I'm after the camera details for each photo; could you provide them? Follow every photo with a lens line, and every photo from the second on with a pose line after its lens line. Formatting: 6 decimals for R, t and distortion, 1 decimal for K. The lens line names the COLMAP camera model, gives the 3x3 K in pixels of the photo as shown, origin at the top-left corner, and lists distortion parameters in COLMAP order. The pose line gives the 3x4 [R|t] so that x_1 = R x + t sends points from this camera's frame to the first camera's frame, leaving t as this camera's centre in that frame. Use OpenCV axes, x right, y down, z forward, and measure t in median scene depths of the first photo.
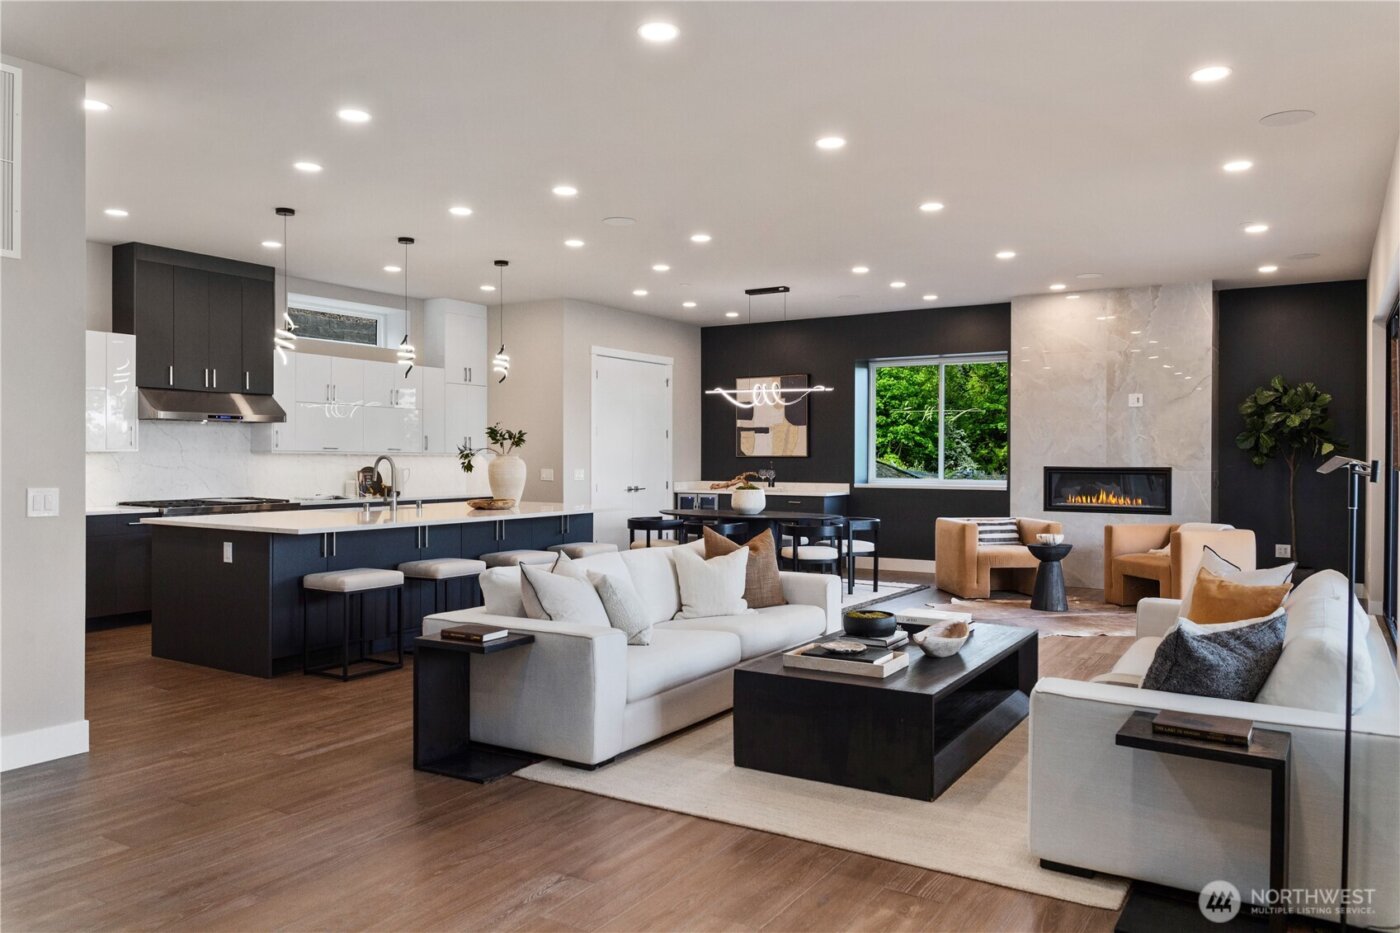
lens RADIAL K [[983.6, 0, 702.9], [0, 983.6, 450.4], [0, 0, 1]] dist [0.000389, 0.000353]
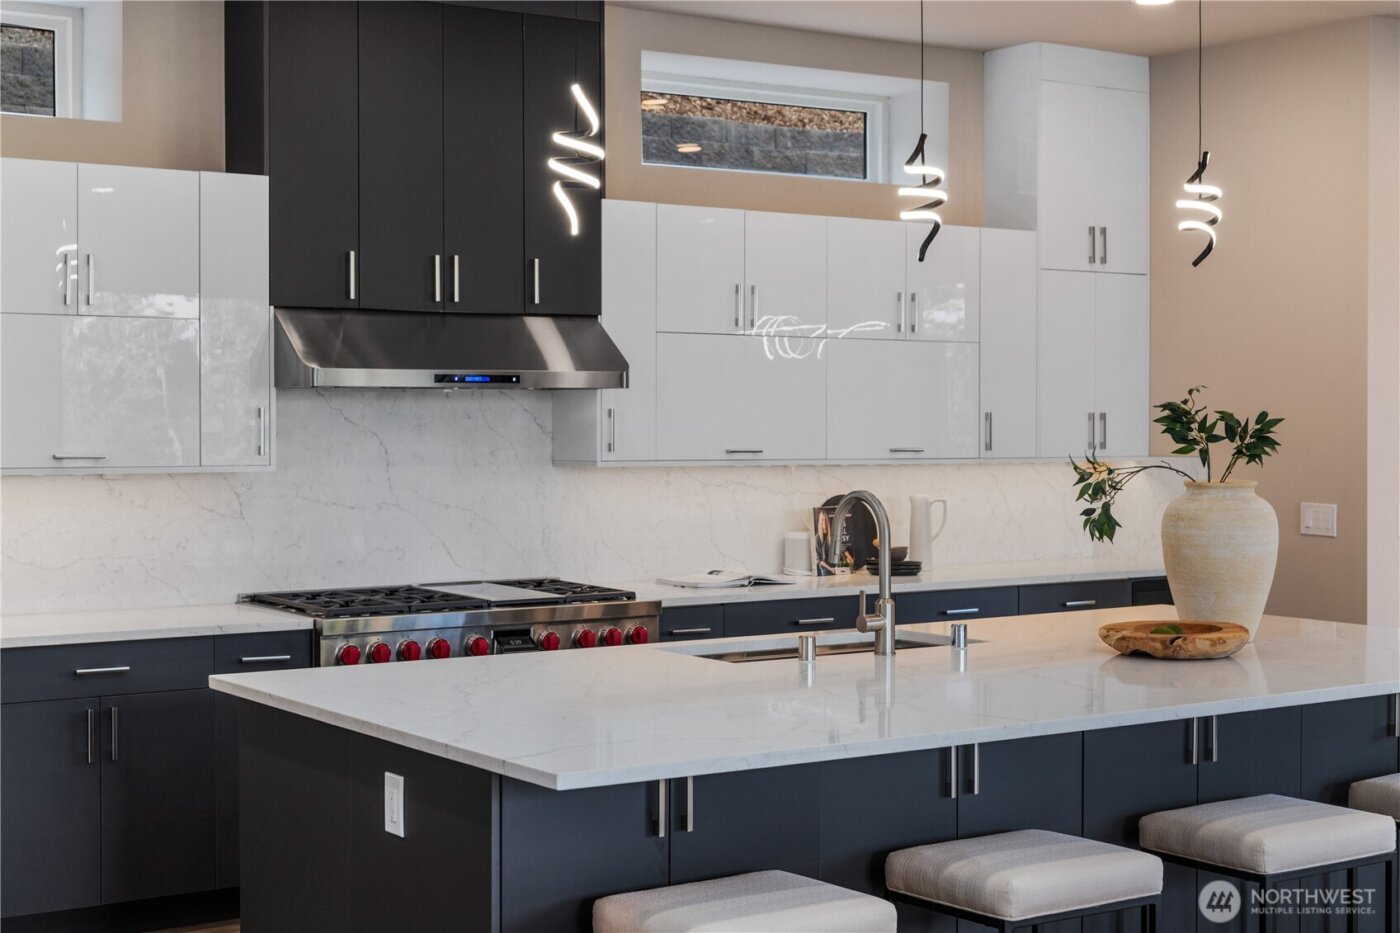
lens RADIAL K [[2090.7, 0, 700.0], [0, 2090.7, 466.5], [0, 0, 1]] dist [0.025339, 0.017271]
pose [[0.913277, 0.006322, -0.407290, -0.068411], [0.005608, 0.999590, 0.028093, -0.021009], [0.407300, -0.027941, 0.912867, 0.273242]]
